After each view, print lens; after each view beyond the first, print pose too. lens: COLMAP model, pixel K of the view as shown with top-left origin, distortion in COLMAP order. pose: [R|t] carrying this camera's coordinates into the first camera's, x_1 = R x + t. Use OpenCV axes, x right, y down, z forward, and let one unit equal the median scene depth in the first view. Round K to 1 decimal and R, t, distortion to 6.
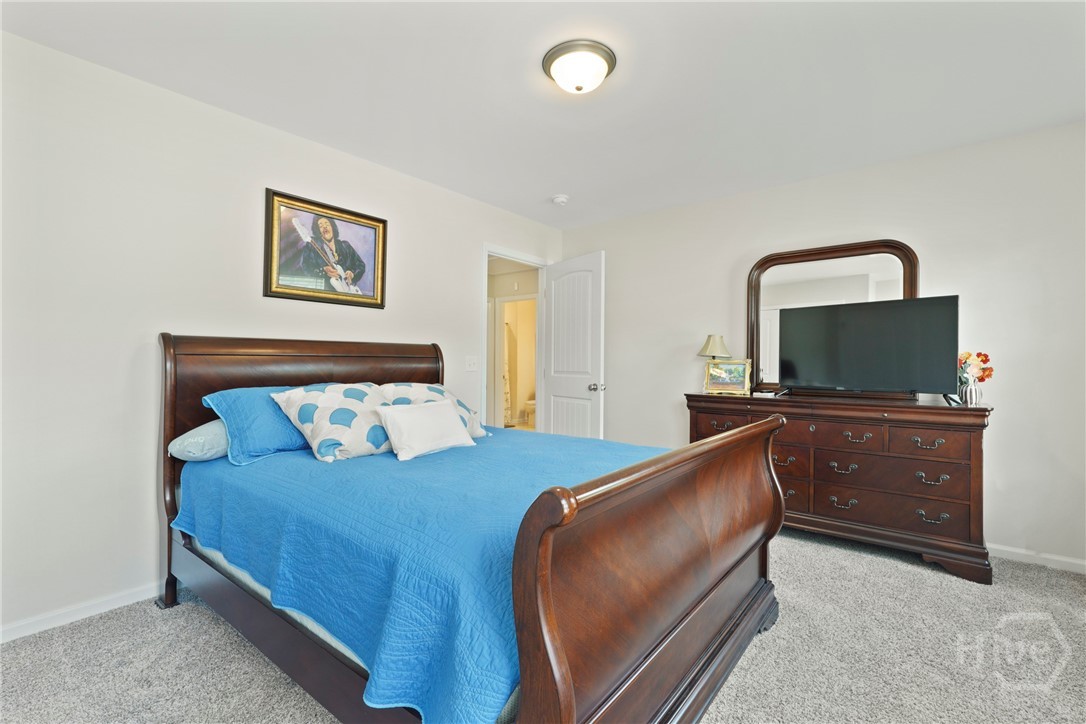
lens RADIAL K [[488.1, 0, 537.1], [0, 488.1, 359.5], [0, 0, 1]] dist [-0.003614, 0.002695]
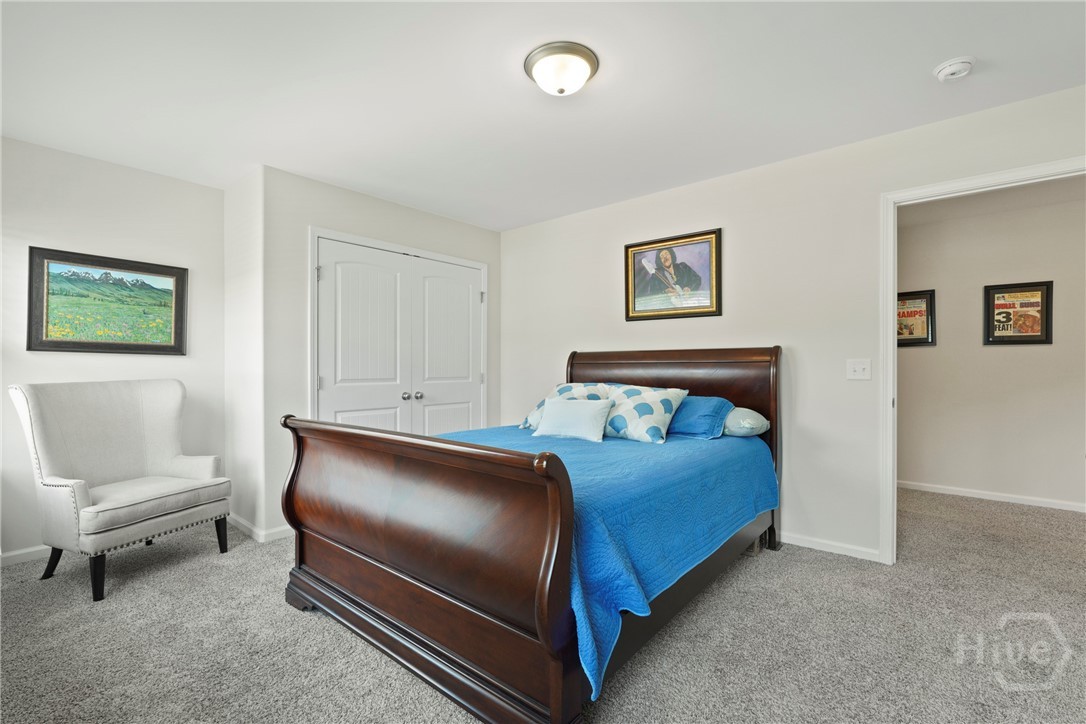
lens RADIAL K [[488.1, 0, 537.6], [0, 488.1, 363.3], [0, 0, 1]] dist [-0.003614, 0.002695]
pose [[-0.037696, -0.012711, -0.999208, 0.792077], [-0.001693, 0.999918, -0.012656, 0.010659], [0.999288, 0.001215, -0.037714, 0.724535]]
